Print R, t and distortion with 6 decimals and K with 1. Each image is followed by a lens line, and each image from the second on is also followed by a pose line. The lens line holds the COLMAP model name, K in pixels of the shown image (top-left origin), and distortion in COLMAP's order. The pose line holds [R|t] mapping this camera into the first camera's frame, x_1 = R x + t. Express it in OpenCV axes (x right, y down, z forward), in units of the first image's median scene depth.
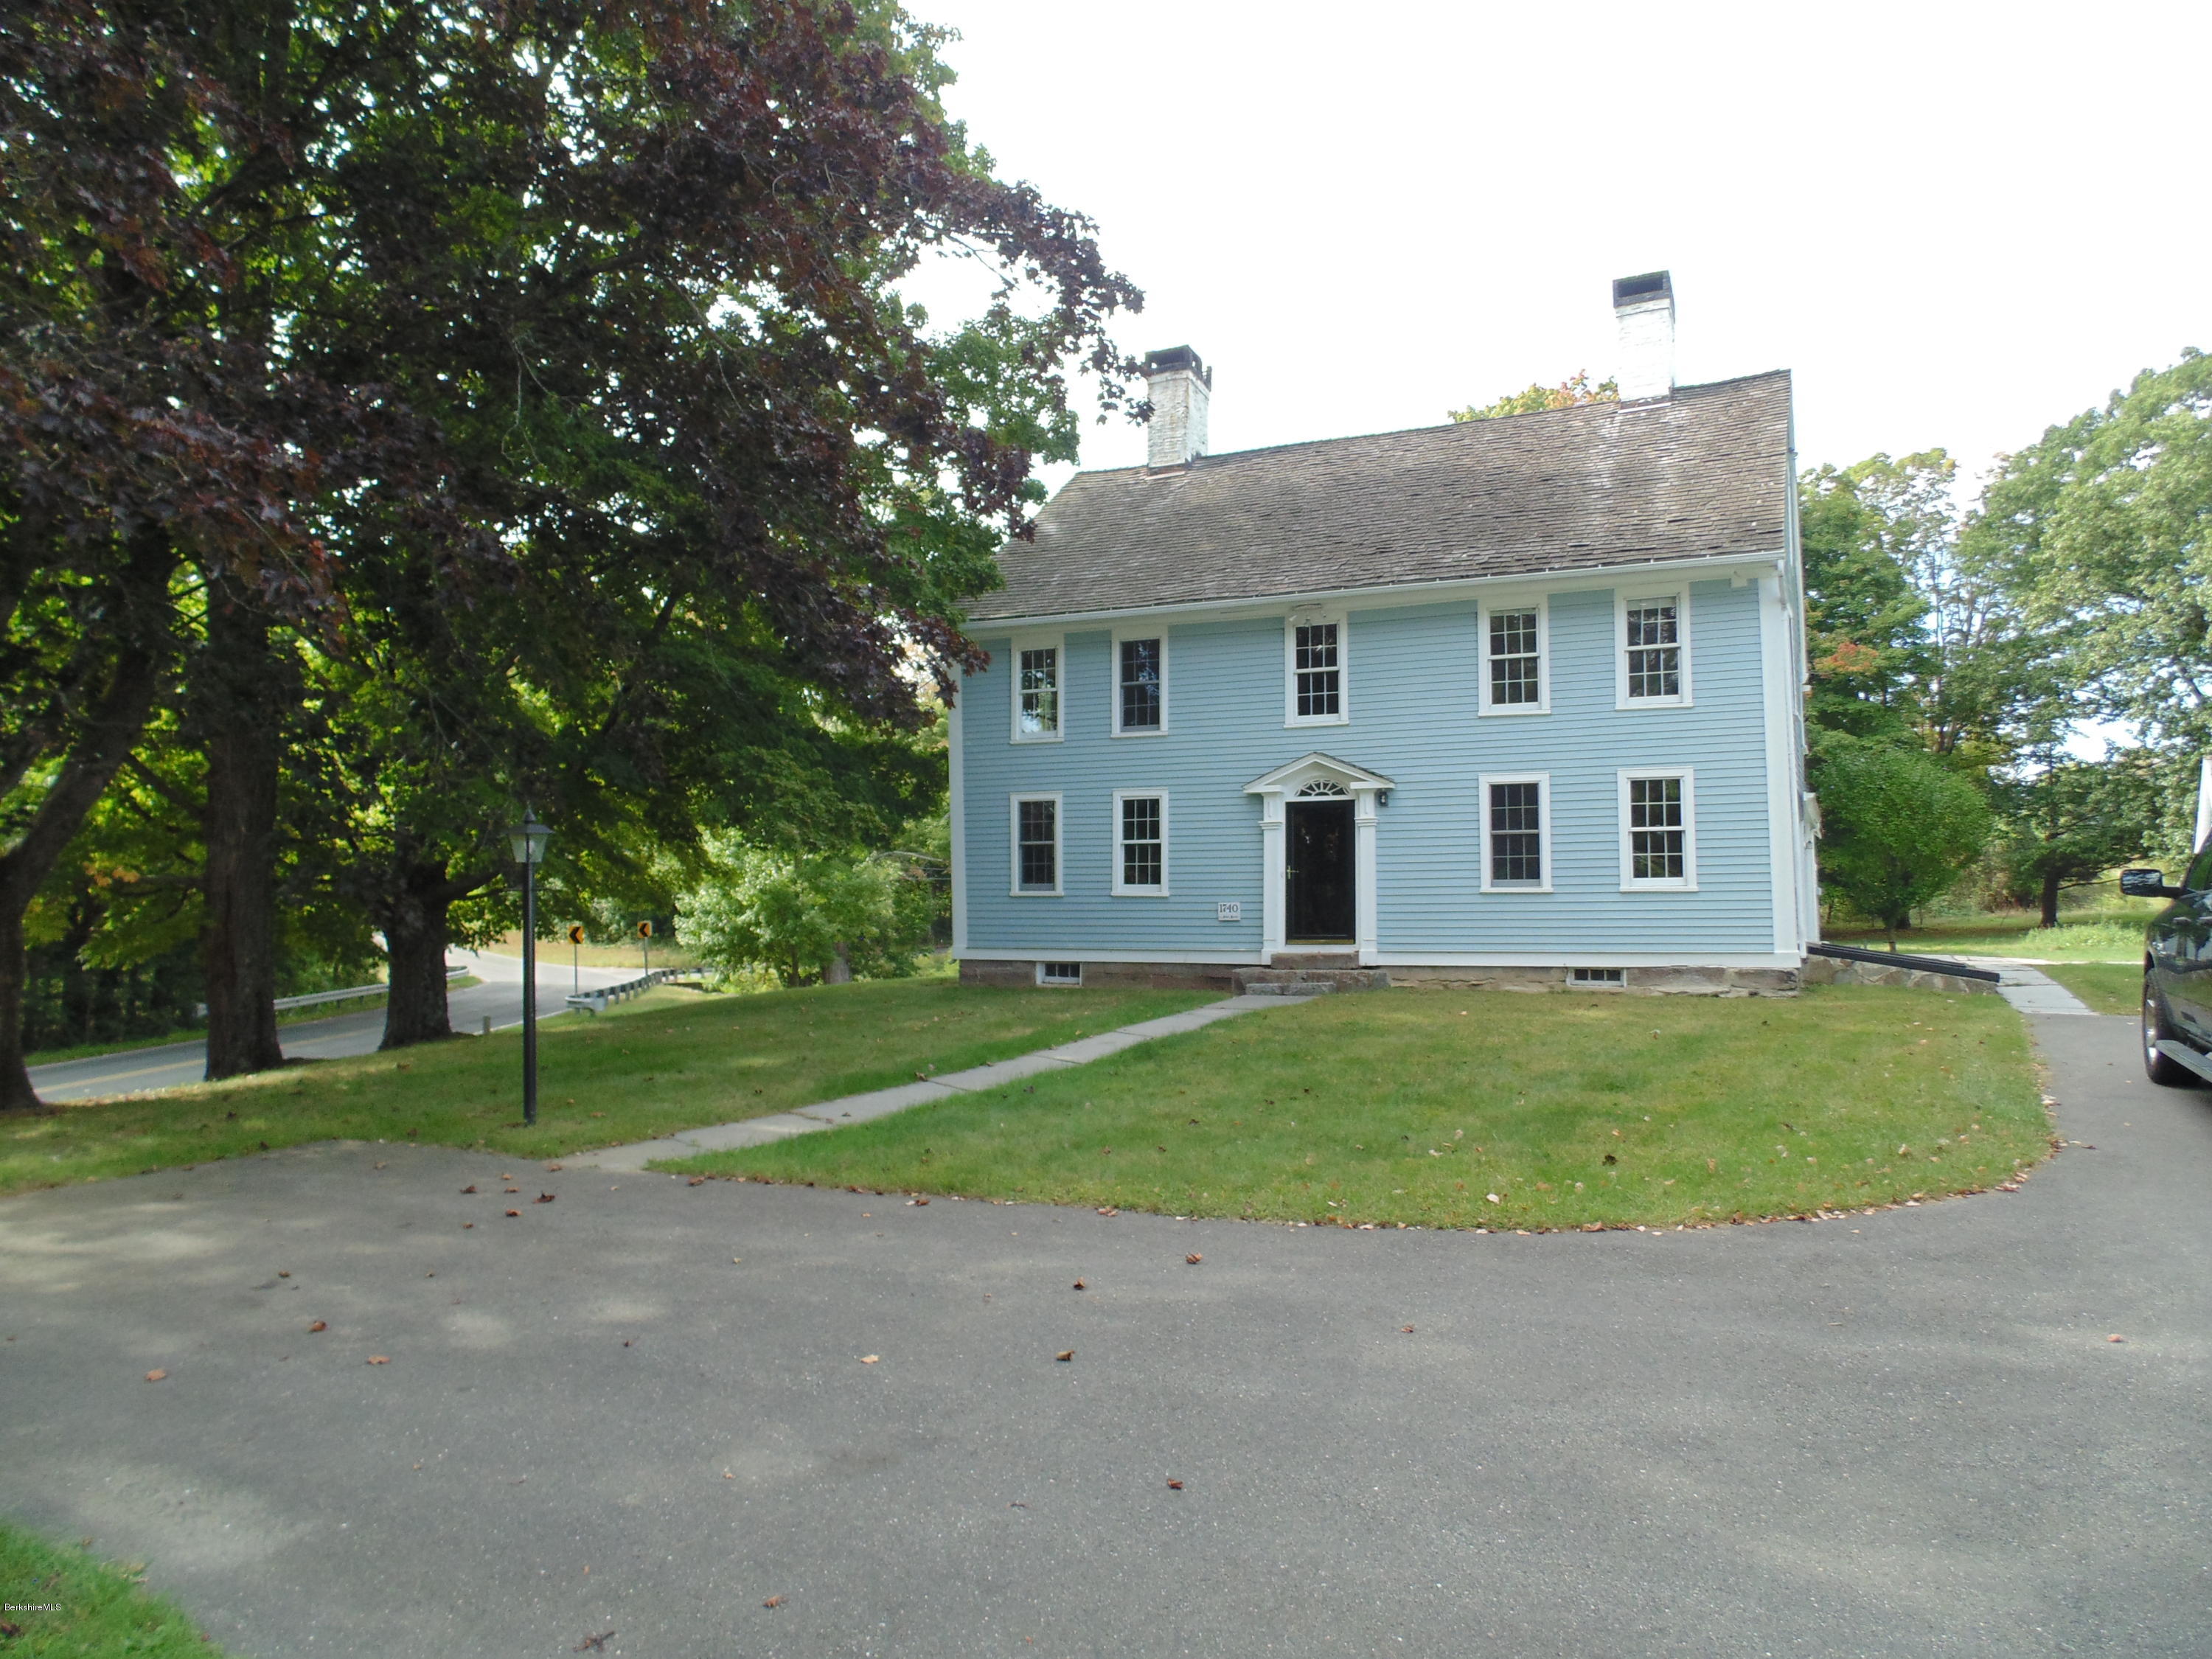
lens RADIAL K [[1444.6, 0, 1115.1], [0, 1444.6, 829.8], [0, 0, 1]] dist [-0.003445, -0.000389]
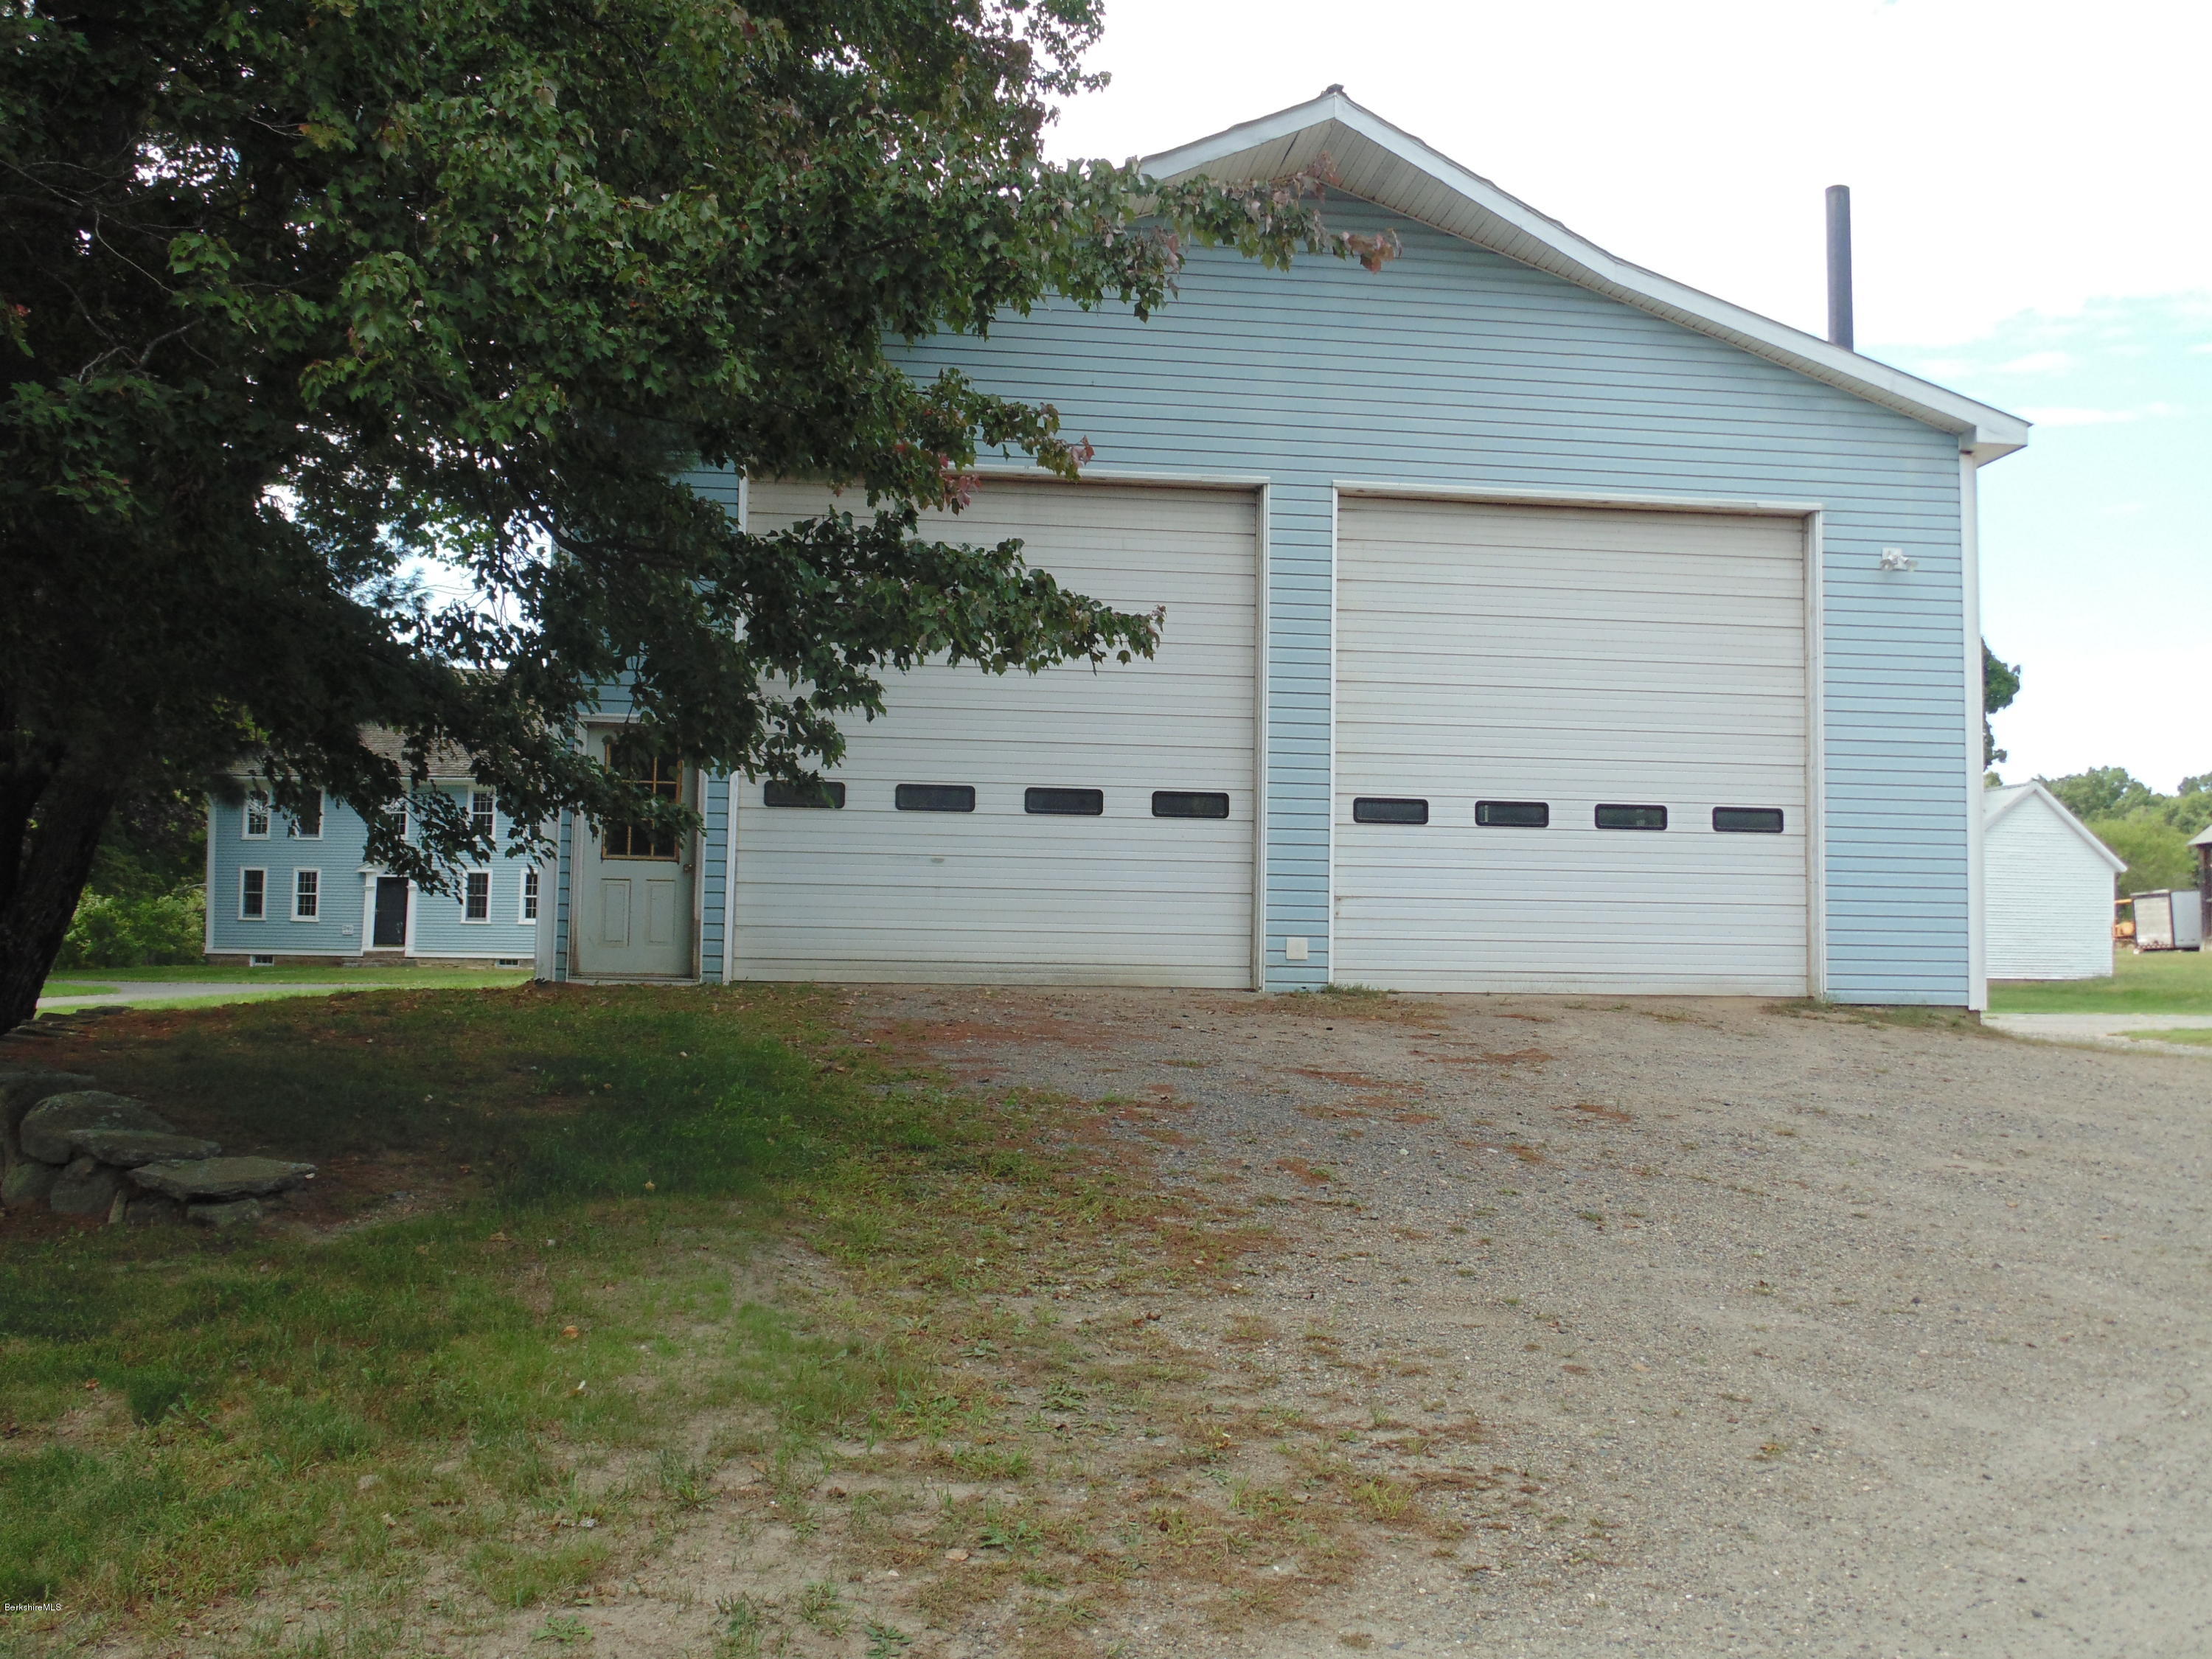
lens RADIAL K [[2199.4, 0, 1104.3], [0, 2199.4, 826.8], [0, 0, 1]] dist [-0.017307, 0.000000]
pose [[0.976084, 0.037919, 0.214059, 0.452284], [-0.035102, 0.999240, -0.016948, -0.072968], [-0.214539, 0.009029, 0.976674, -2.231611]]
